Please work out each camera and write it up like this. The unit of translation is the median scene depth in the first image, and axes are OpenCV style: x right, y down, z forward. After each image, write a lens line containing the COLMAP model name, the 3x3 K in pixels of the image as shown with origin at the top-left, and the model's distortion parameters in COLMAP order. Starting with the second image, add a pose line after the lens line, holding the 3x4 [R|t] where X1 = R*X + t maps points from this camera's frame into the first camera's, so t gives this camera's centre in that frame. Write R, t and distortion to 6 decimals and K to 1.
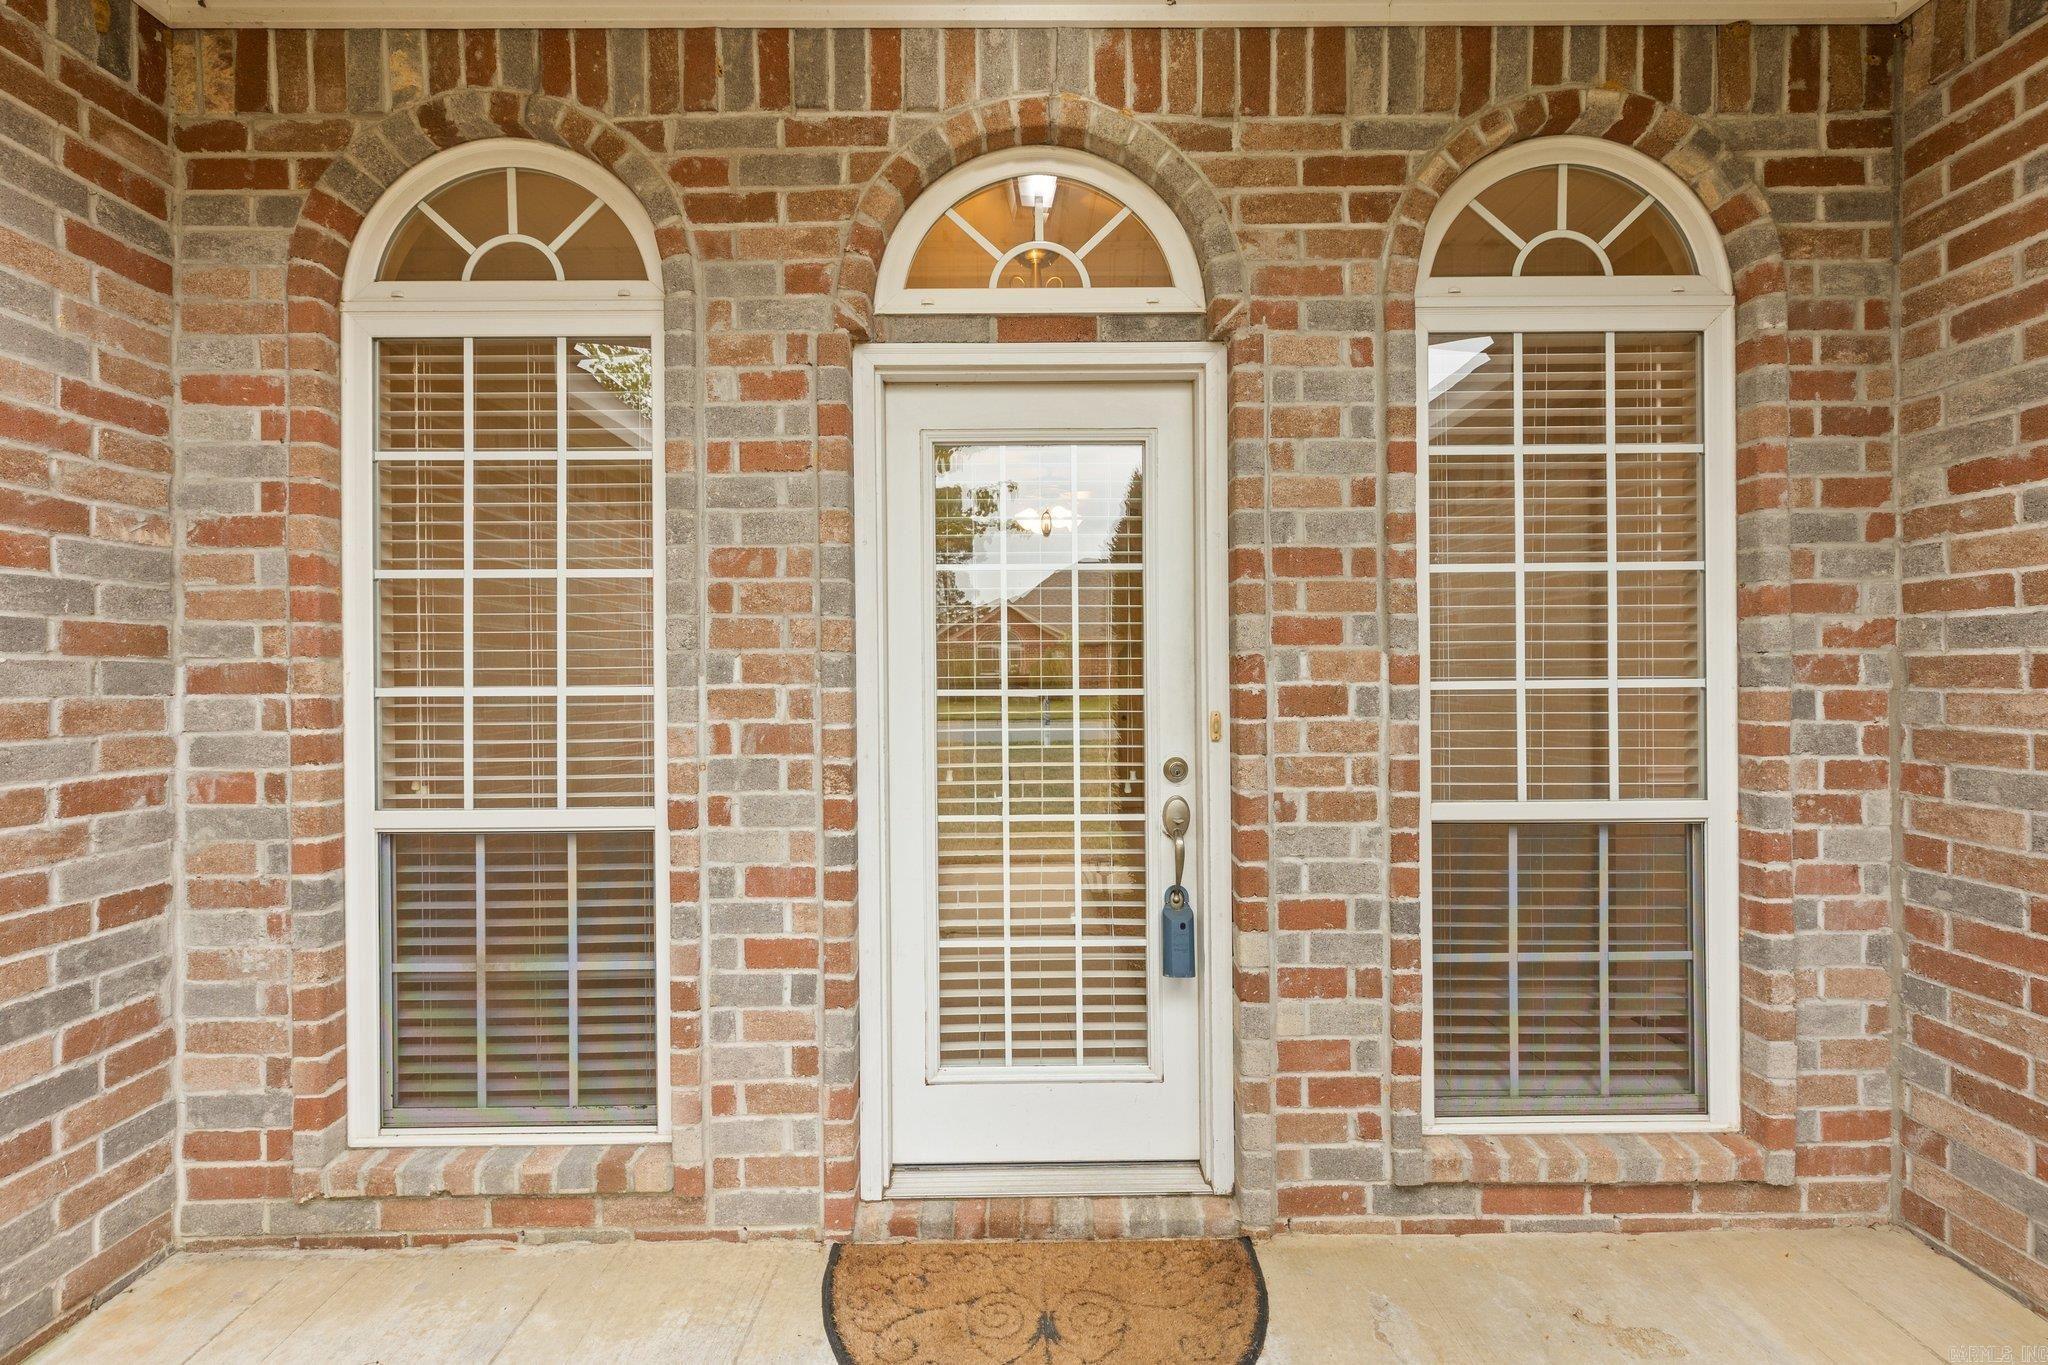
lens RADIAL K [[929.1, 0, 1027.3], [0, 929.1, 684.2], [0, 0, 1]] dist [0.005400, -0.000597]
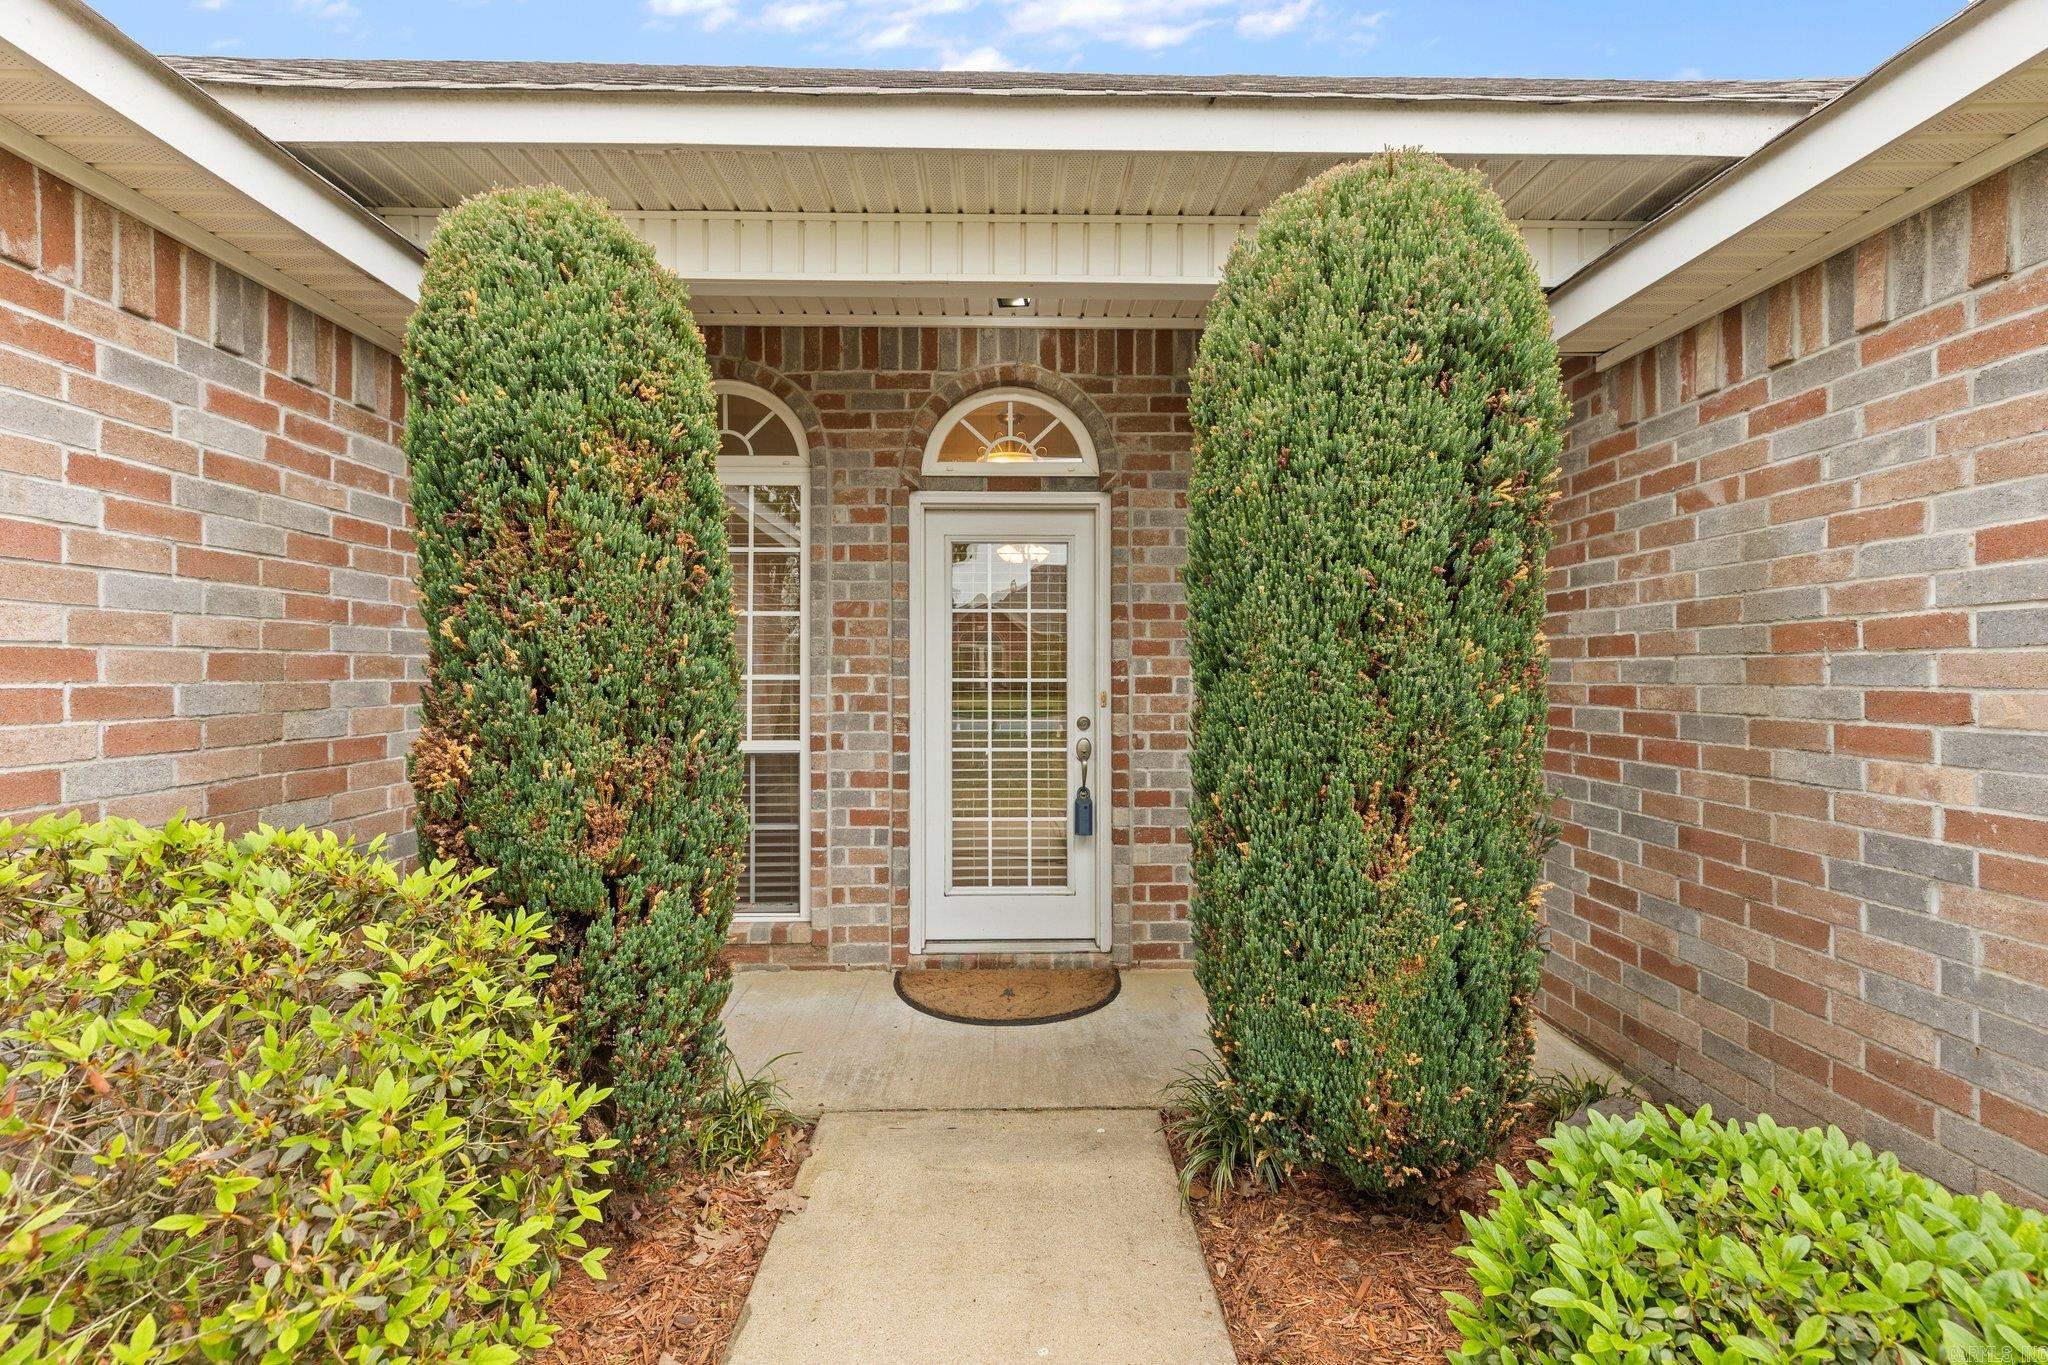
lens RADIAL K [[929.1, 0, 1022.4], [0, 929.1, 674.3], [0, 0, 1]] dist [0.005400, -0.000597]
pose [[0.999935, 0.007665, 0.008467, 0.025666], [-0.007514, 0.999816, -0.017624, 0.030809], [-0.008600, 0.017559, 0.999809, -0.875455]]
